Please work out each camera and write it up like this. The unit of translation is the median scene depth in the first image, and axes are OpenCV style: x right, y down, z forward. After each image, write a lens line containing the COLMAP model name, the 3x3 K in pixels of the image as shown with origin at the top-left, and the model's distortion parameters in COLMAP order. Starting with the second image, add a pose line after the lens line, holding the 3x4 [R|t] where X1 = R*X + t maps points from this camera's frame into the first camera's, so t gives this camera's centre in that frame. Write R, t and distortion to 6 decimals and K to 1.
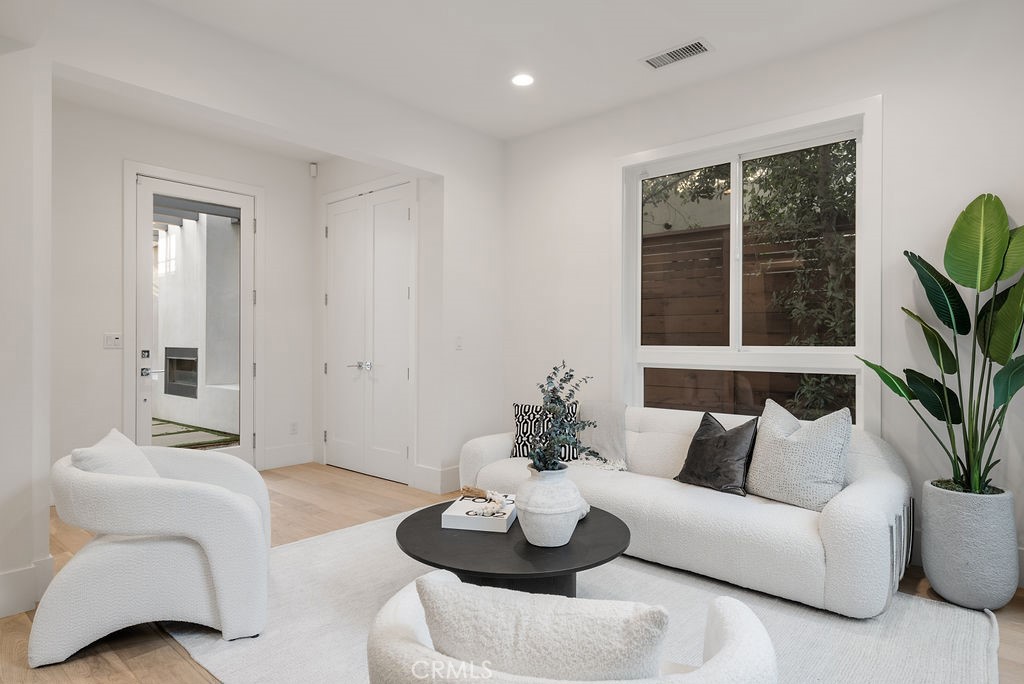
lens RADIAL K [[562.9, 0, 513.8], [0, 562.9, 345.3], [0, 0, 1]] dist [0.007299, 0.001554]
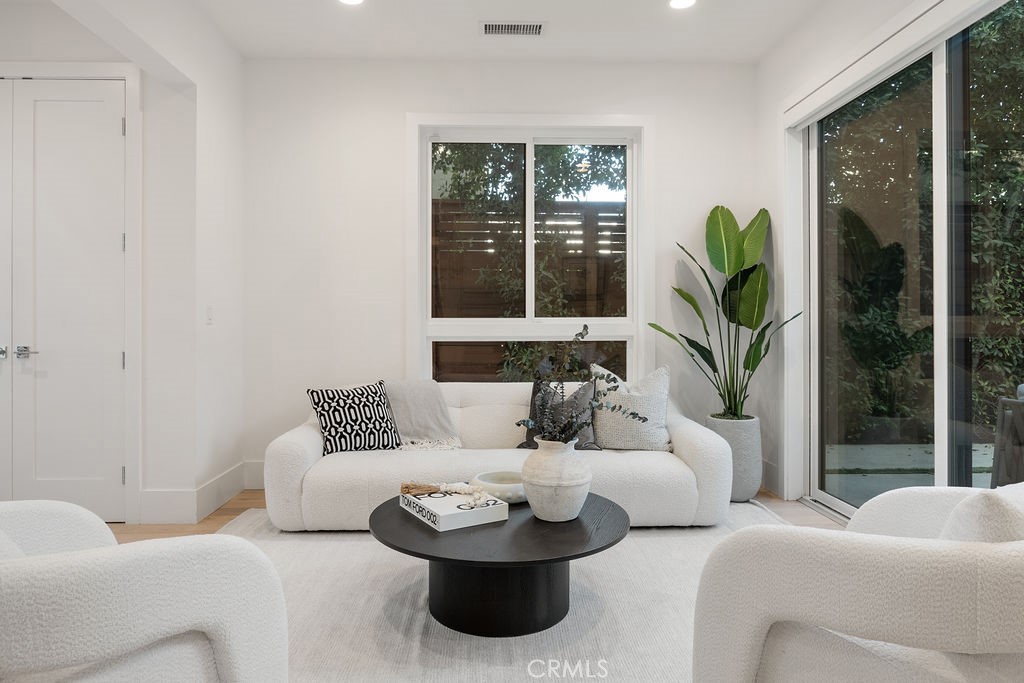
lens RADIAL K [[621.1, 0, 513.4], [0, 621.1, 332.2], [0, 0, 1]] dist [0.009301, 0.000078]
pose [[0.749803, -0.018296, 0.661408, -0.406462], [0.006695, 0.999776, 0.020067, 0.004859], [-0.661627, -0.010618, 0.749758, 0.142162]]
